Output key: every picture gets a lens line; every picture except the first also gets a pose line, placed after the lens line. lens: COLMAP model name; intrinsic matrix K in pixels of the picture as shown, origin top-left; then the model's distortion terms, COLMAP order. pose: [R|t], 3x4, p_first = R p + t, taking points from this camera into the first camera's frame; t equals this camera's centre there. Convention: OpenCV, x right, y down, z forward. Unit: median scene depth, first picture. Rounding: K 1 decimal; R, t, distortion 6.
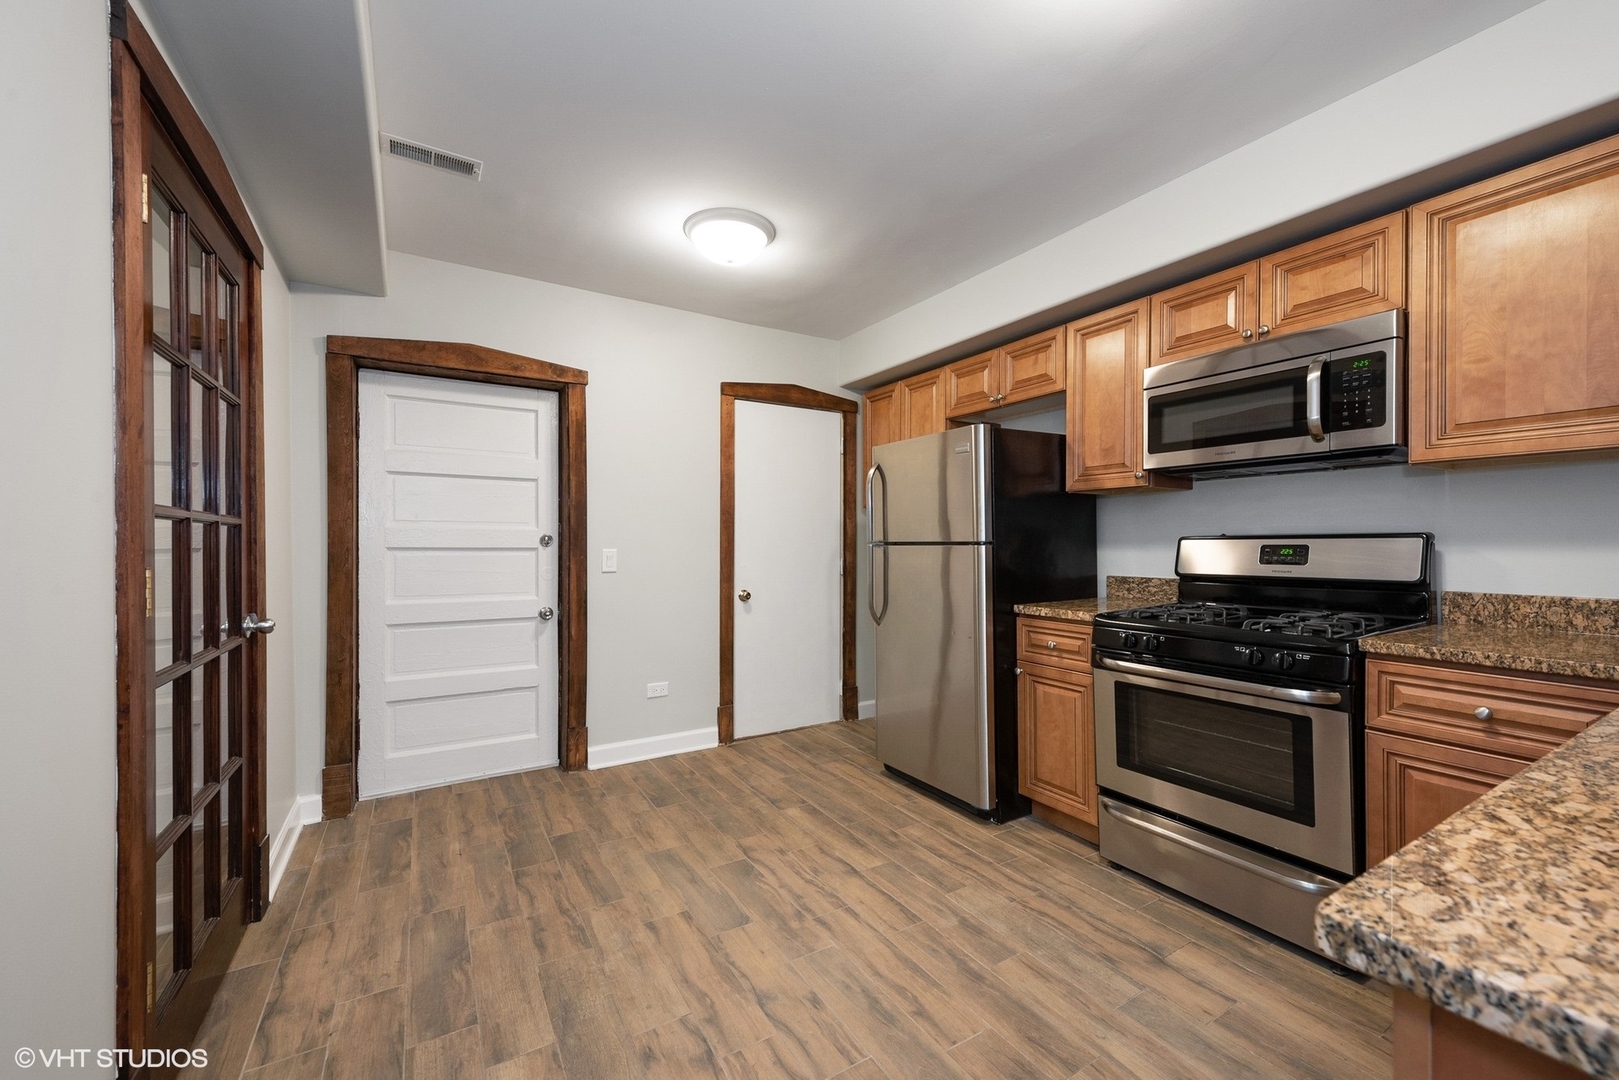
lens RADIAL K [[632.0, 0, 816.2], [0, 632.0, 531.1], [0, 0, 1]] dist [0.000530, -0.000722]
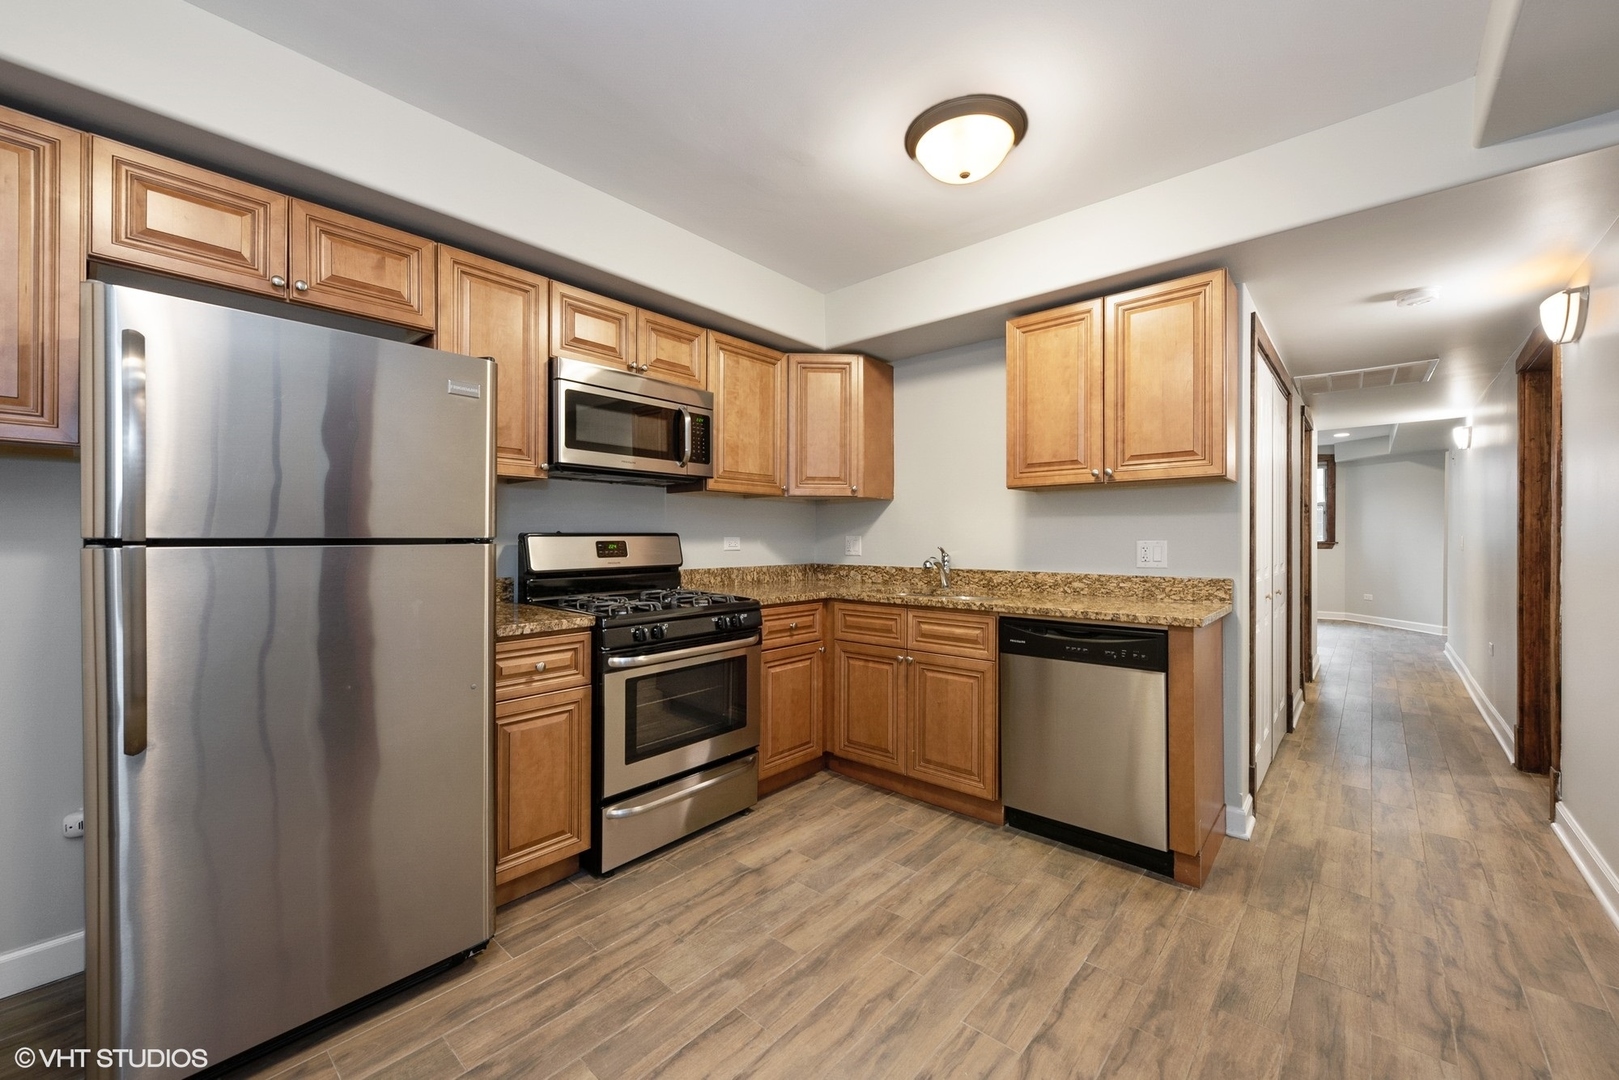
lens RADIAL K [[632.0, 0, 816.2], [0, 632.0, 531.1], [0, 0, 1]] dist [0.000530, -0.000722]
pose [[-0.301526, 0.010457, 0.953401, -0.590609], [-0.019257, 0.999669, -0.017055, 0.017009], [-0.953263, -0.023502, -0.301225, 1.073132]]
